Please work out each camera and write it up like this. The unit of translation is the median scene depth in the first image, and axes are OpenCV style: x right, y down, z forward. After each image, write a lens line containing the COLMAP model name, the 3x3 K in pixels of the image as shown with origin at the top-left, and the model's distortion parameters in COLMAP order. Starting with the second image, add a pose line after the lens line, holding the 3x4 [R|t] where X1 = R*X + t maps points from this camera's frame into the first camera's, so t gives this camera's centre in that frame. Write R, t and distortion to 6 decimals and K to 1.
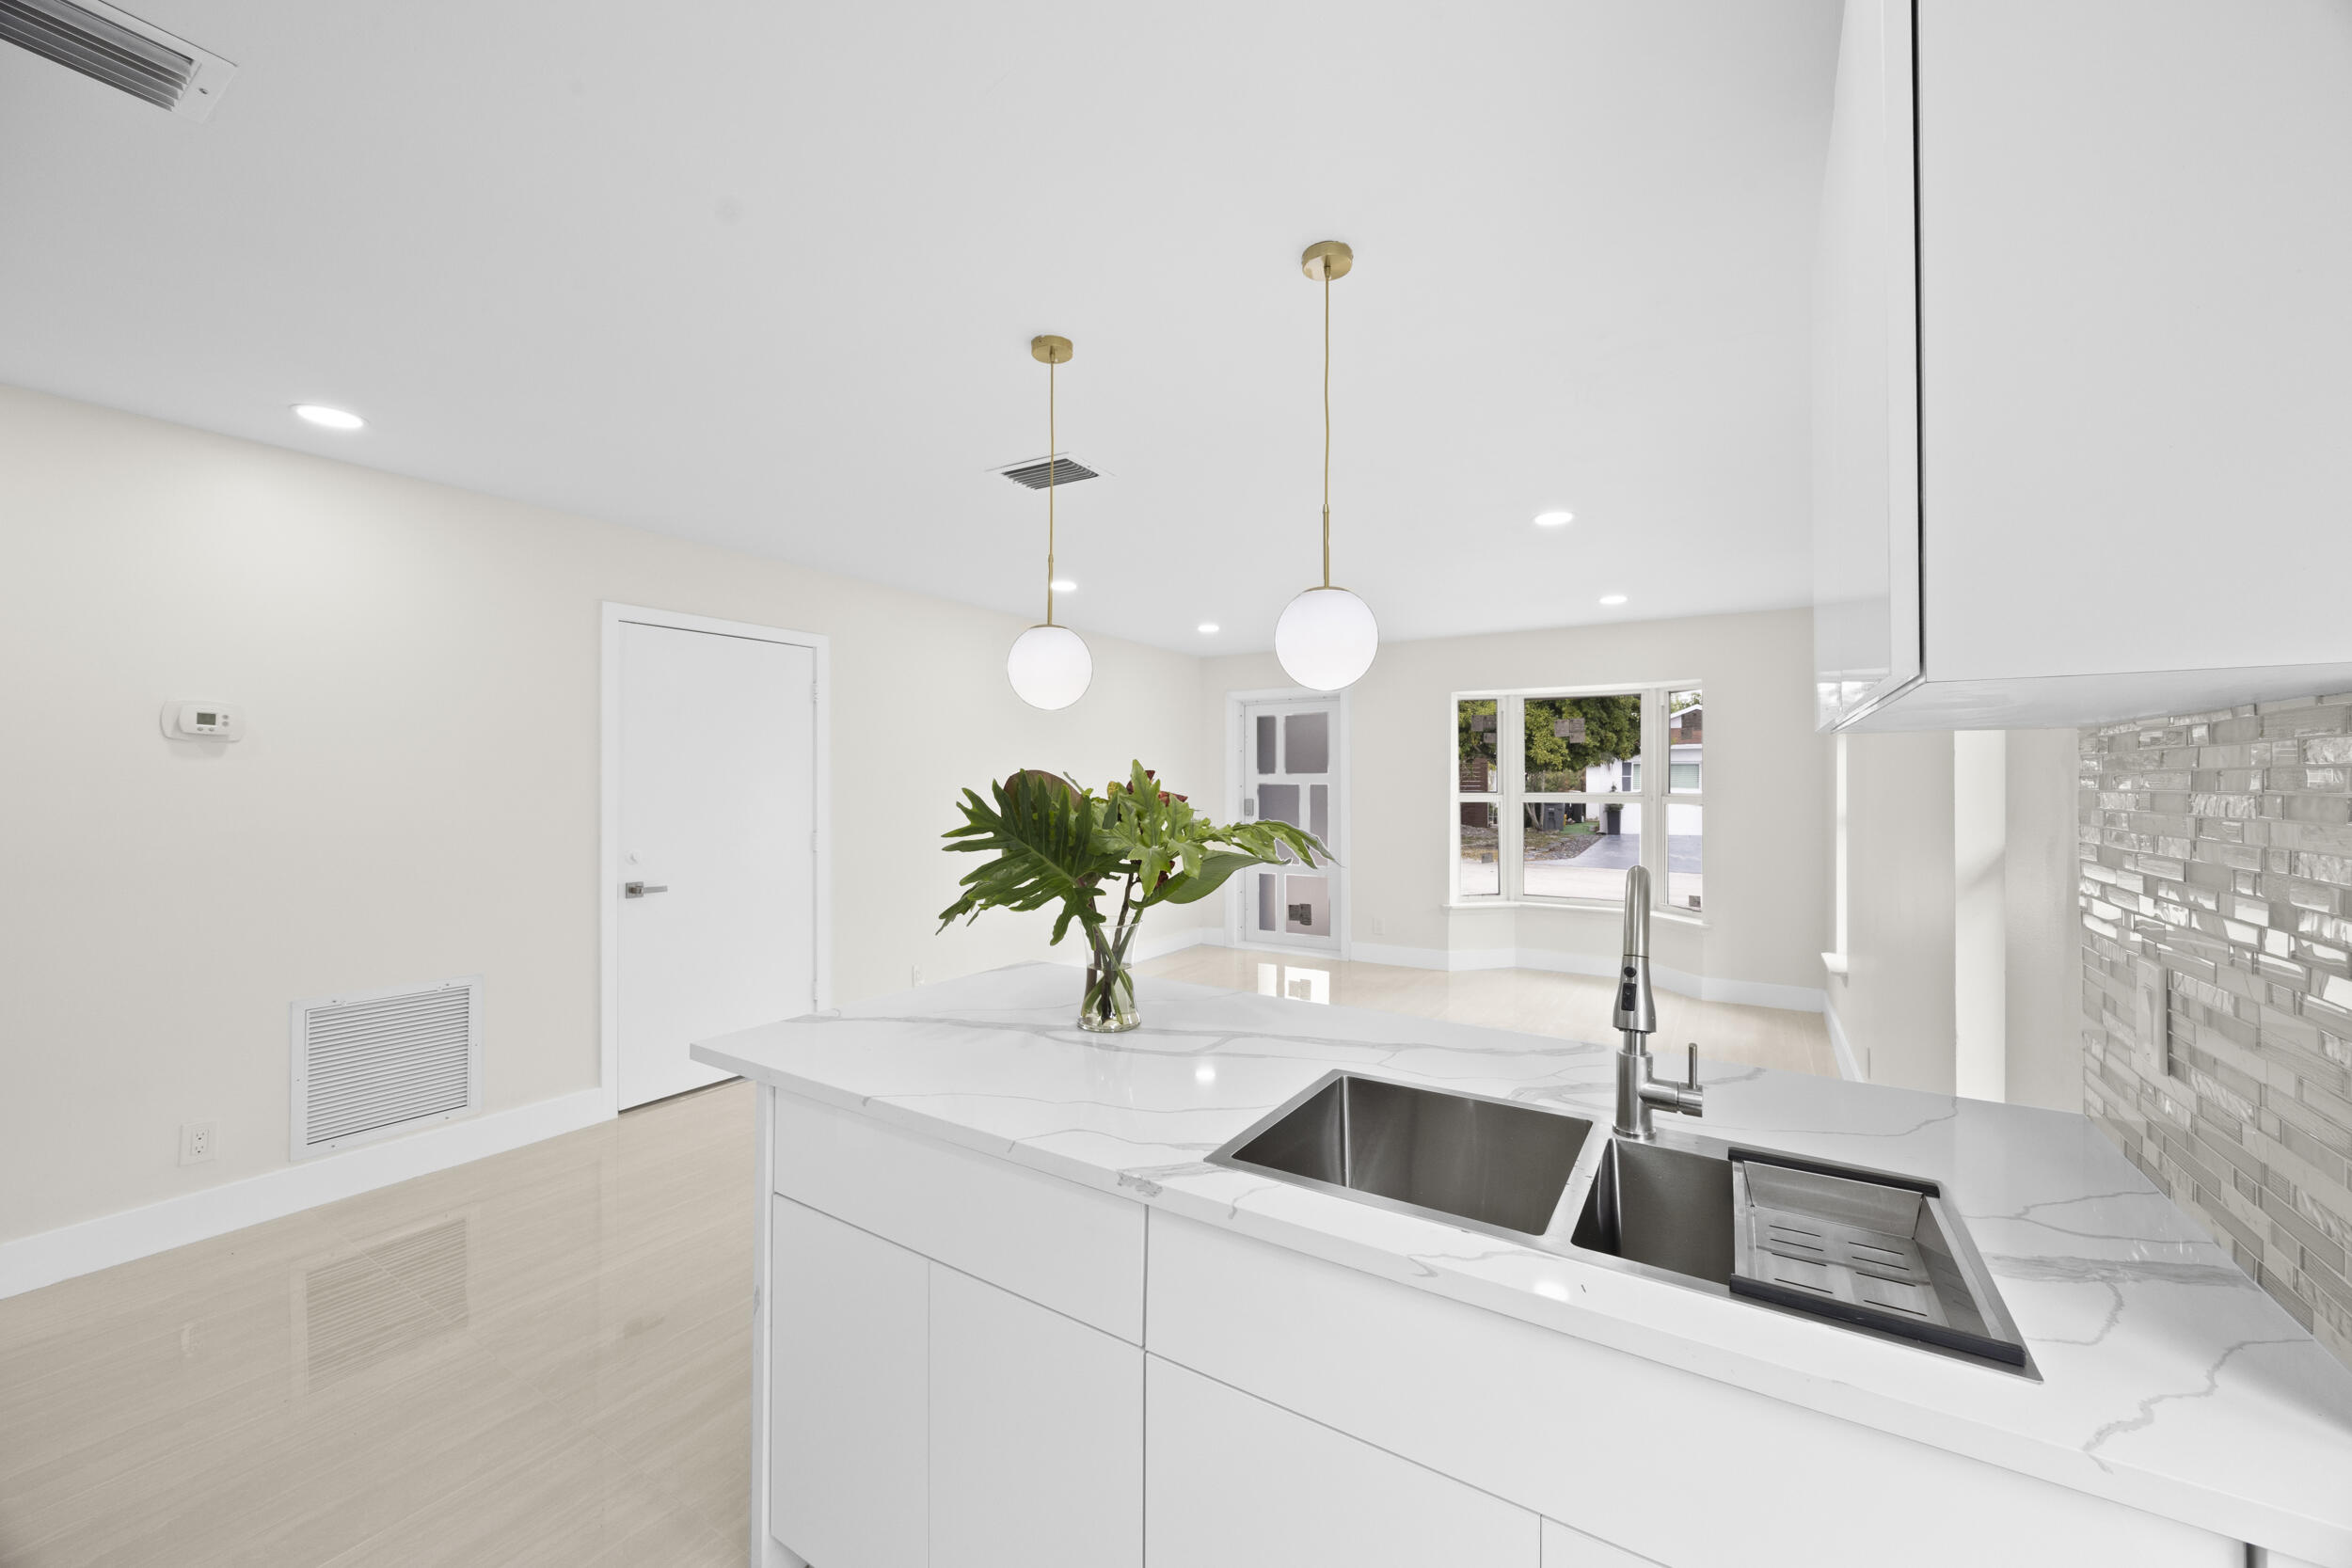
lens RADIAL K [[893.0, 0, 1186.3], [0, 893.0, 780.5], [0, 0, 1]] dist [-0.003143, -0.000098]
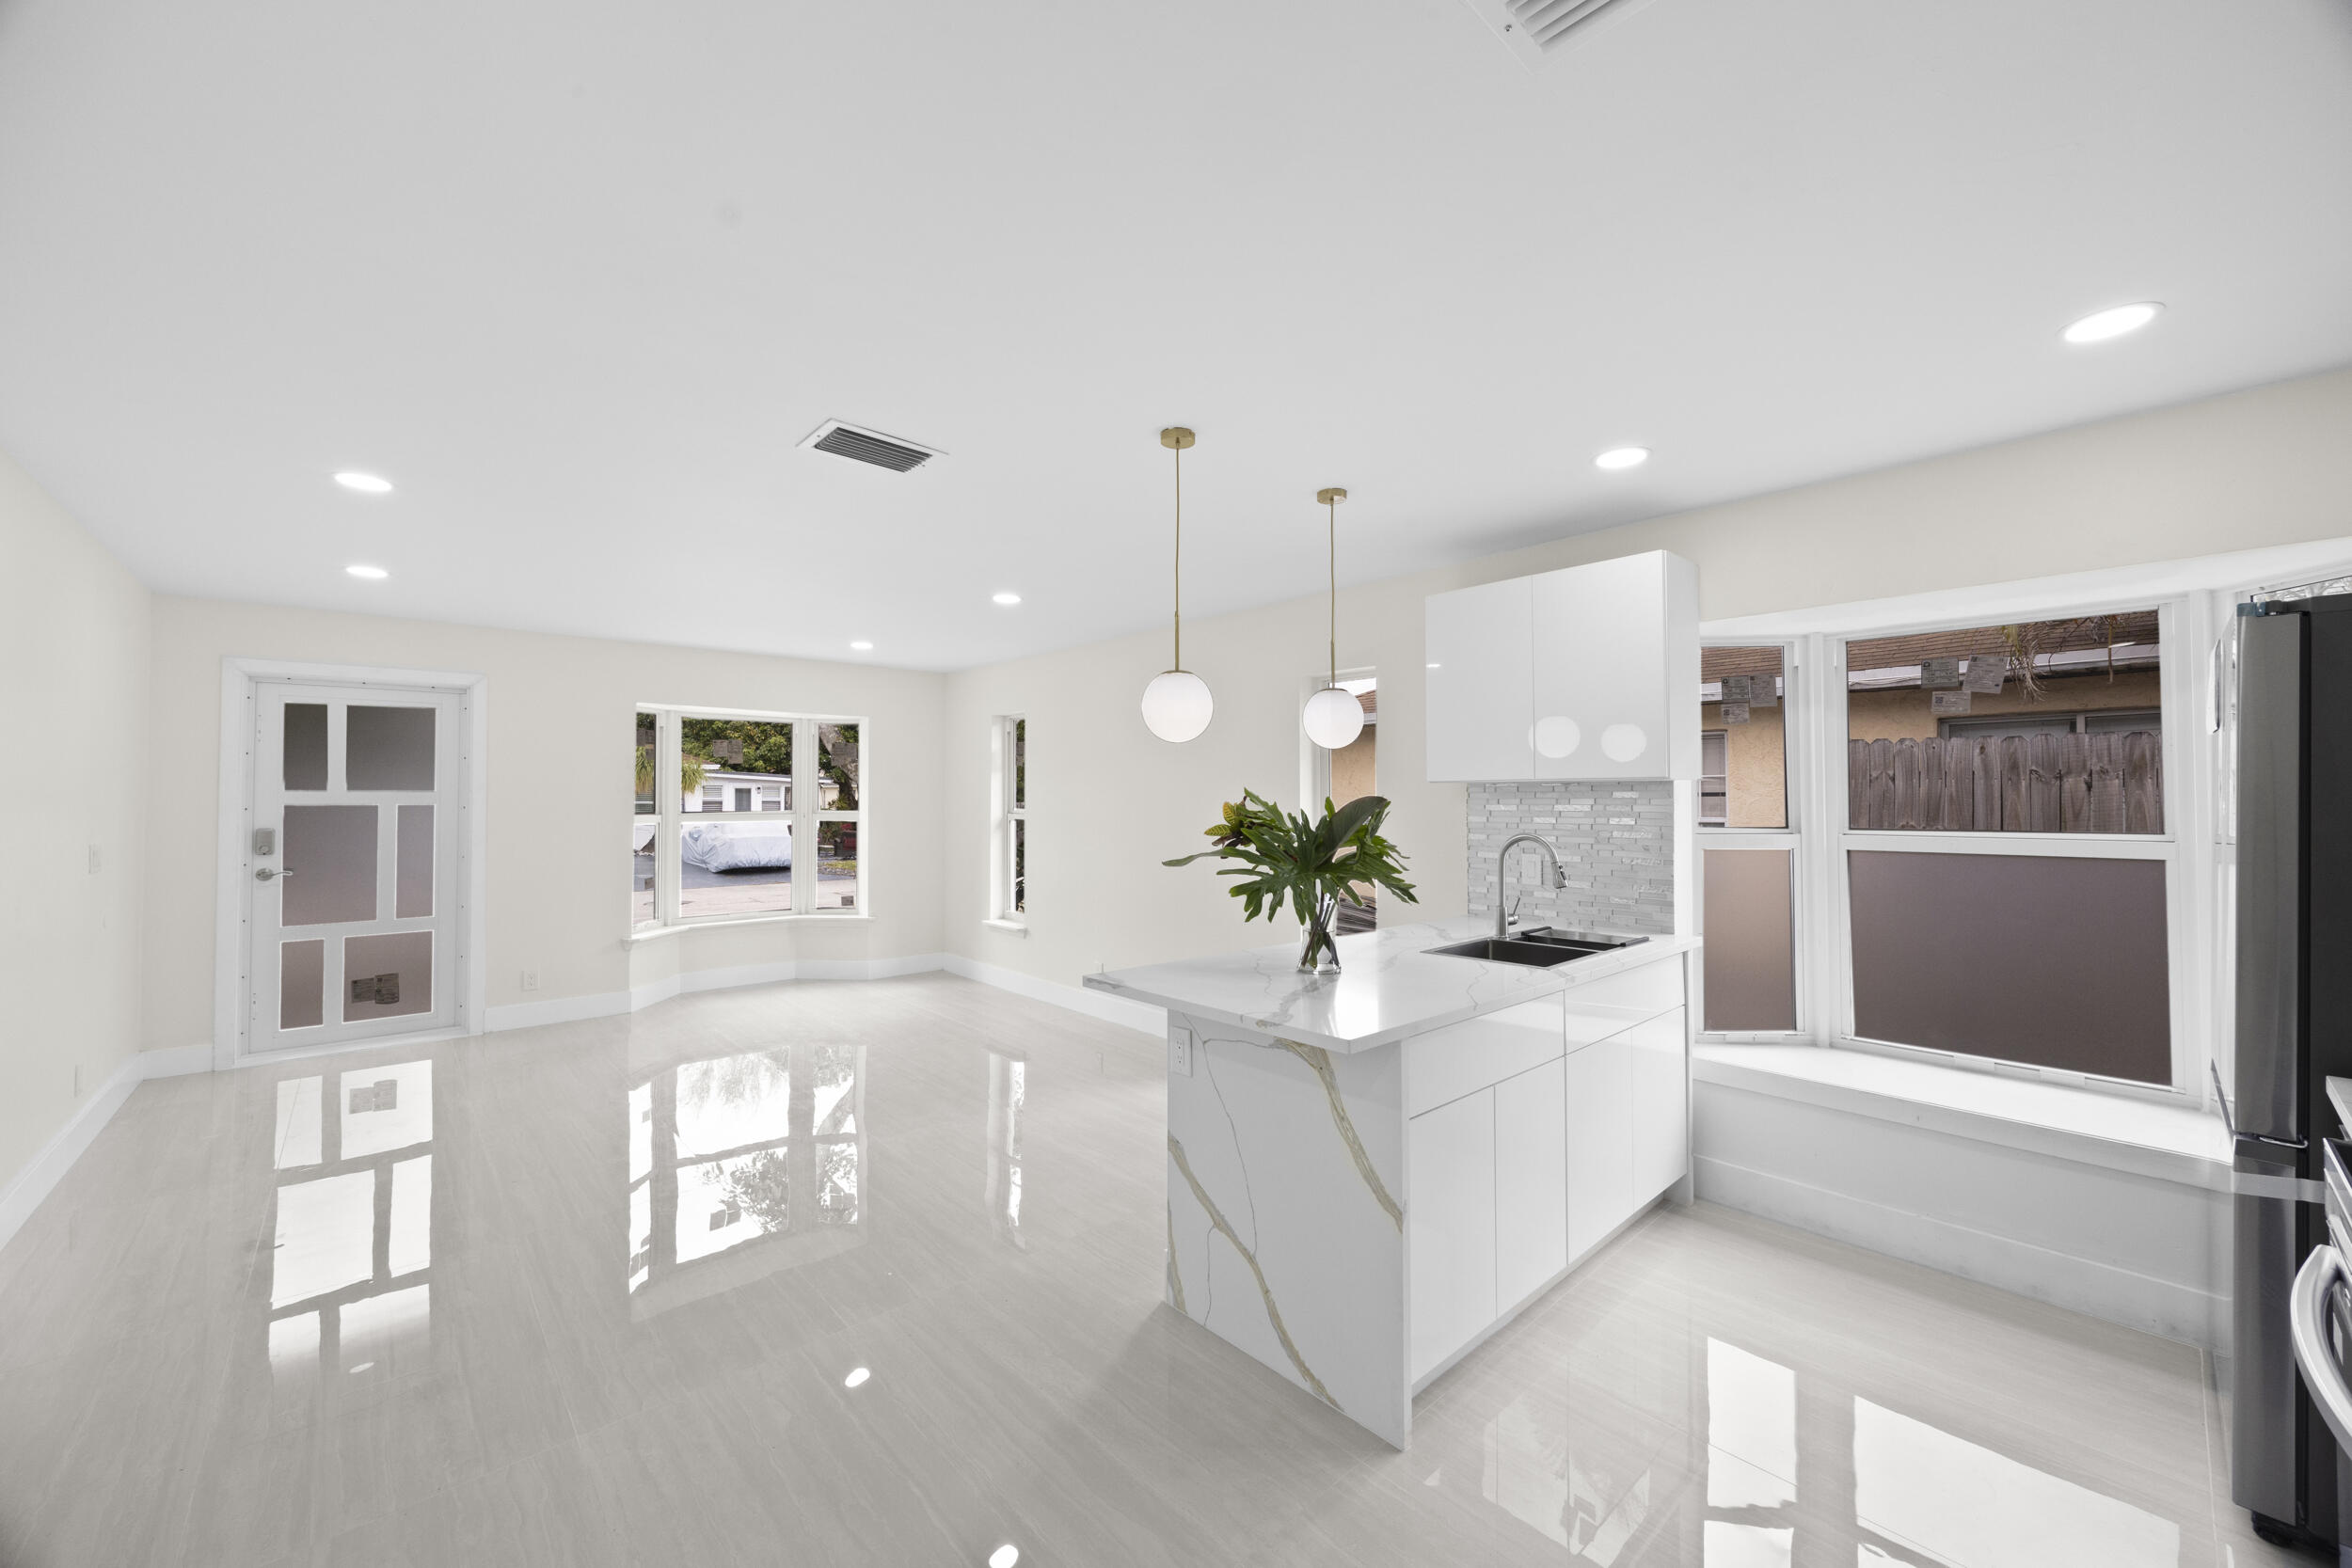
lens RADIAL K [[893.0, 0, 1186.3], [0, 893.0, 780.5], [0, 0, 1]] dist [-0.003143, -0.000098]
pose [[0.272628, 0.019400, 0.961924, -0.429478], [-0.000932, 0.999802, -0.019900, -0.002218], [-0.962119, 0.004528, 0.272592, 0.222693]]
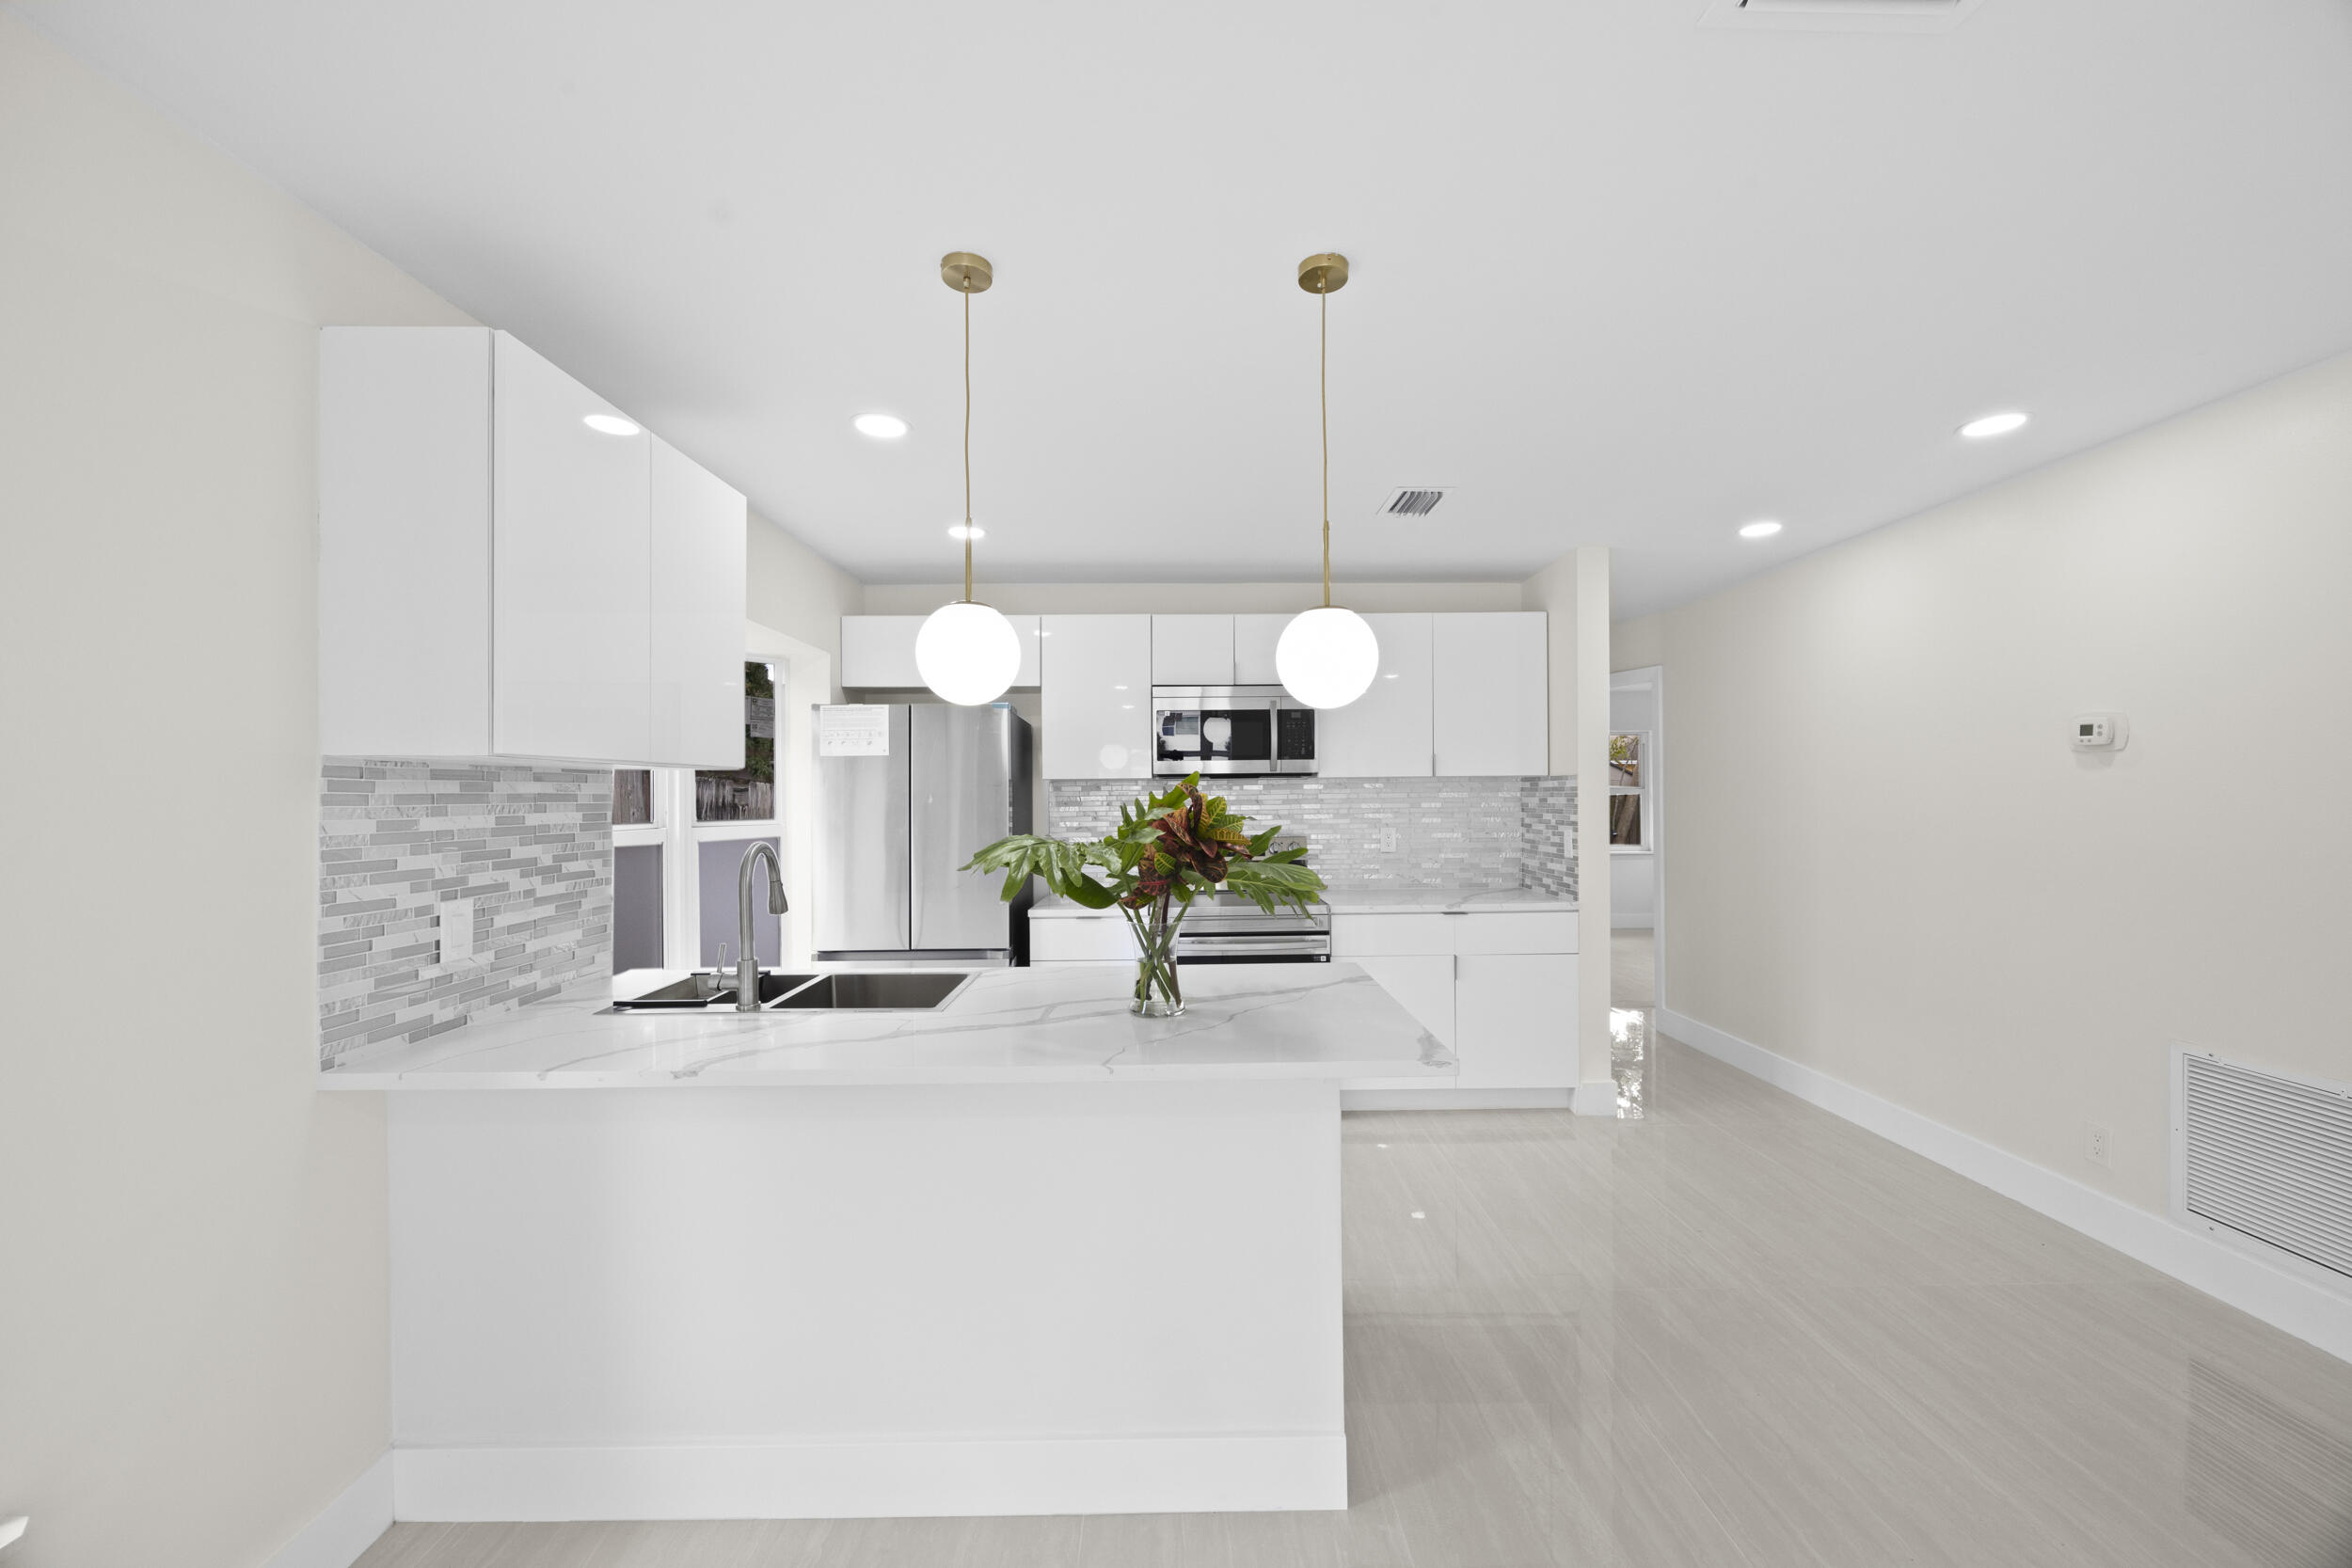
lens RADIAL K [[900.0, 0, 1180.4], [0, 900.0, 795.4], [0, 0, 1]] dist [-0.003031, -0.000263]
pose [[-0.843435, 0.004781, -0.537210, 0.137359], [0.005893, 0.999983, -0.000352, -0.000087], [0.537199, -0.003463, -0.843448, 0.543840]]
